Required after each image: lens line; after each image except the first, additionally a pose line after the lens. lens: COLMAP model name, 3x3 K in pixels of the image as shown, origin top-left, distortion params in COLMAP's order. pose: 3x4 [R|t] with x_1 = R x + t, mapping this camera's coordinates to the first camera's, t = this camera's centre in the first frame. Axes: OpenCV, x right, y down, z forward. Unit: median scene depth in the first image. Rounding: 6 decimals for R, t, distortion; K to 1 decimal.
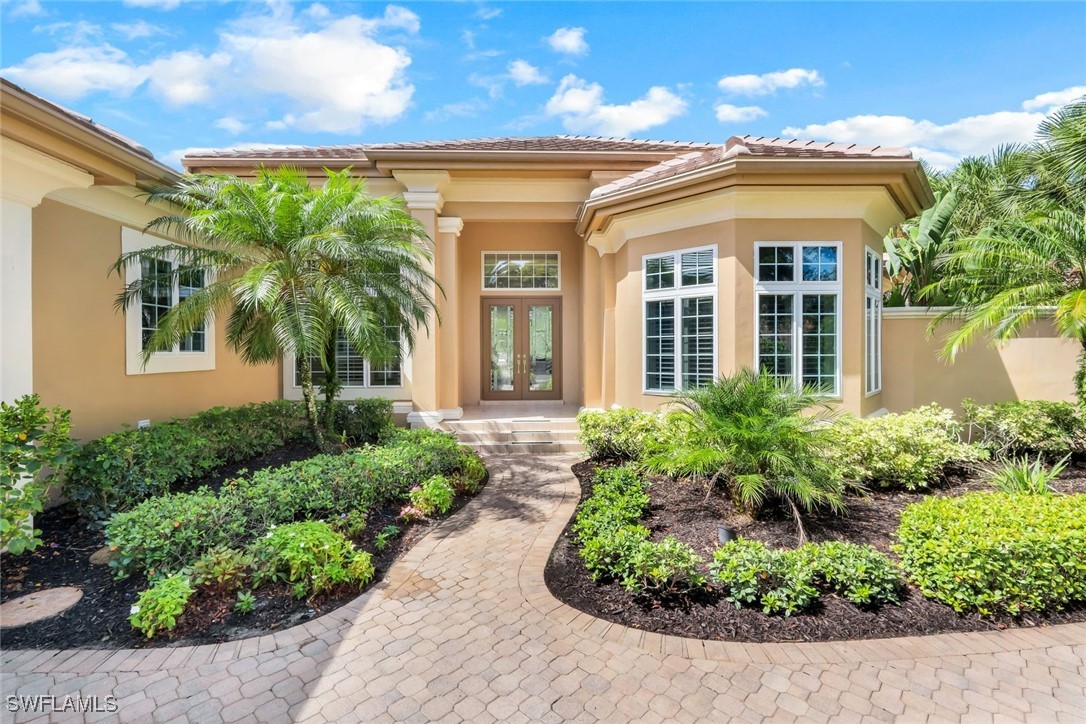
lens RADIAL K [[485.8, 0, 539.4], [0, 485.8, 361.8], [0, 0, 1]] dist [-0.004042, -0.000043]
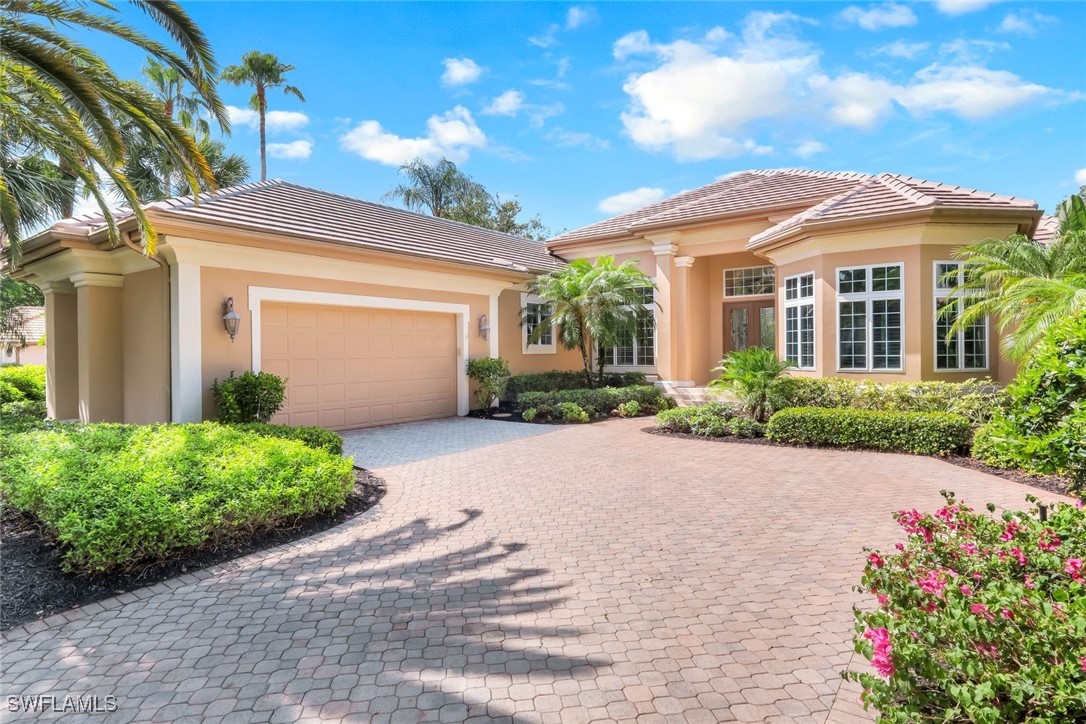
lens RADIAL K [[597.9, 0, 542.0], [0, 597.9, 359.5], [0, 0, 1]] dist [-0.000581, -0.000053]
pose [[0.782524, 0.003435, -0.622611, 0.882892], [-0.004293, 0.999991, 0.000121, 0.043582], [0.622606, 0.002578, 0.782532, -1.037781]]
